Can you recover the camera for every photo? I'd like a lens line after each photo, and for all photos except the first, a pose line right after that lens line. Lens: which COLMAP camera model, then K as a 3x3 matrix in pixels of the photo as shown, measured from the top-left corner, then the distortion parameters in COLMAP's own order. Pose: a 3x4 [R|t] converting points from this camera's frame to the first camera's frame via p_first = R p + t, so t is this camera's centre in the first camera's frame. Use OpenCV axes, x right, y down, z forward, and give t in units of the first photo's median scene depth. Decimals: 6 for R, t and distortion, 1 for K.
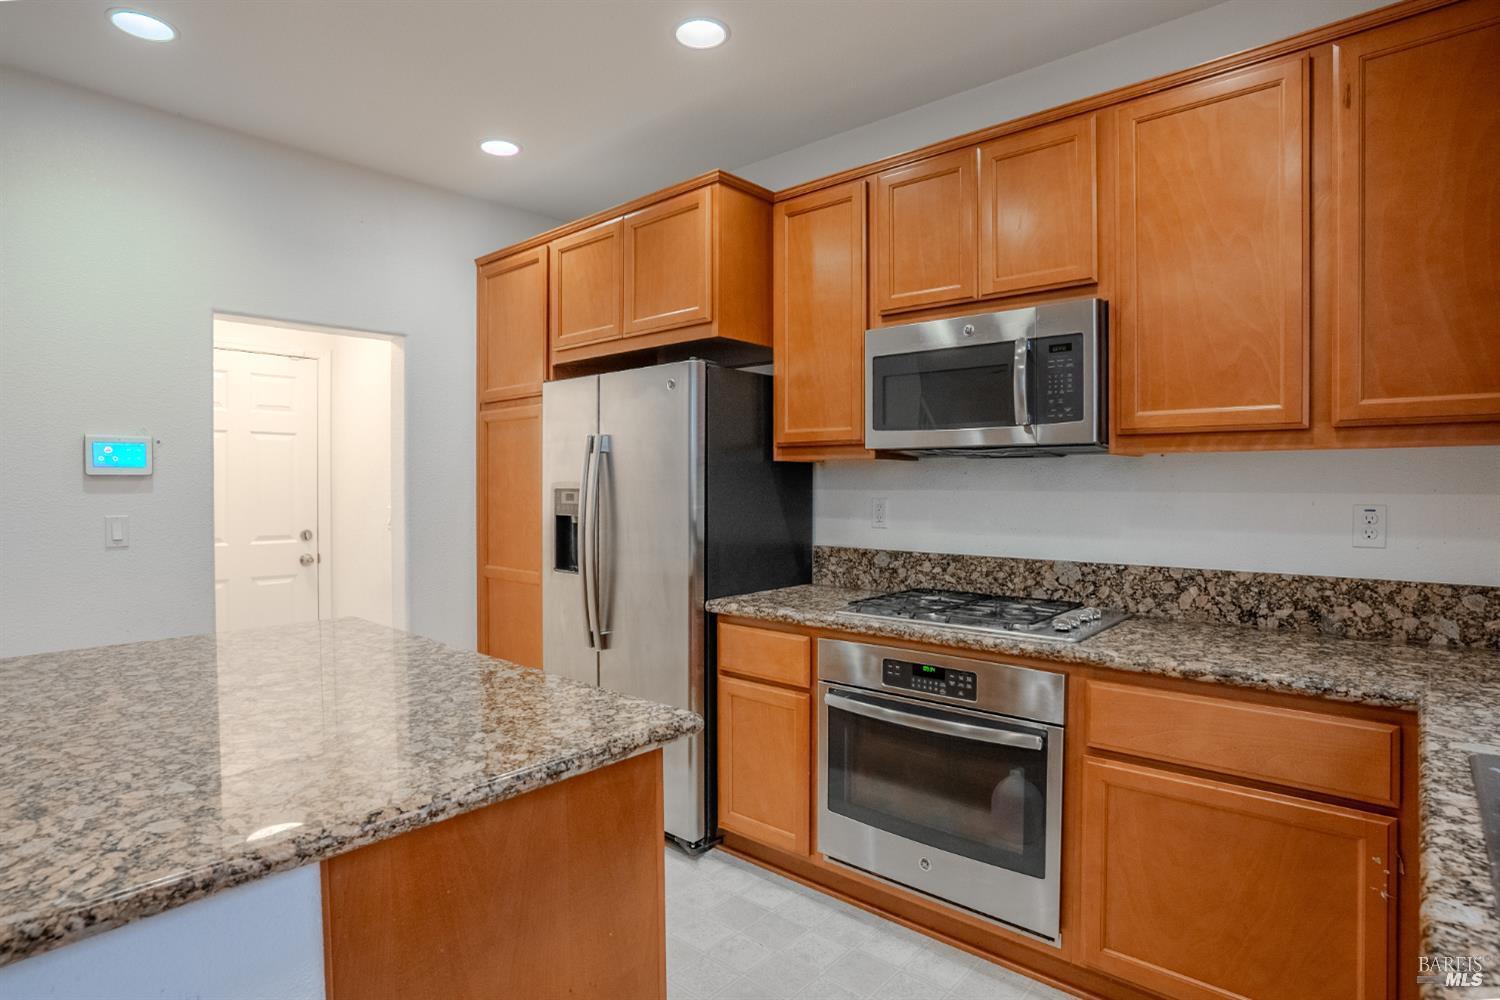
lens RADIAL K [[796.7, 0, 751.0], [0, 796.7, 488.9], [0, 0, 1]] dist [0.000122, 0.002053]
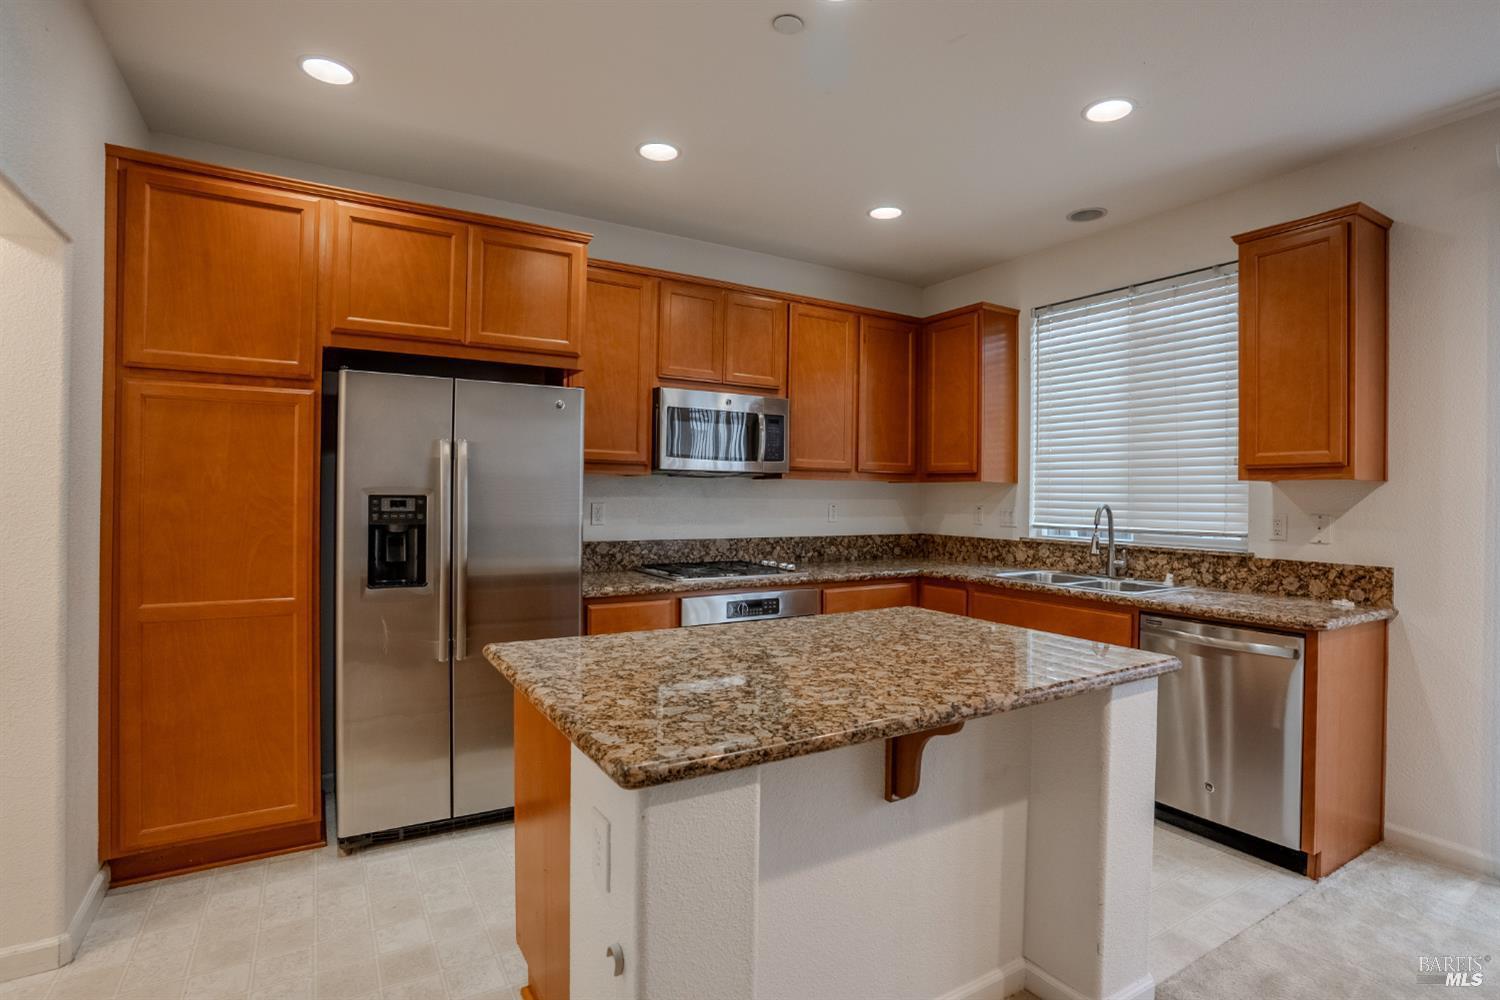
lens RADIAL K [[735.2, 0, 749.4], [0, 735.2, 499.9], [0, 0, 1]] dist [0.002576, 0.000155]
pose [[0.331234, -0.003919, 0.943540, -1.159889], [-0.008690, 0.999936, 0.007204, -0.005420], [-0.943509, -0.010586, 0.331179, 0.445717]]
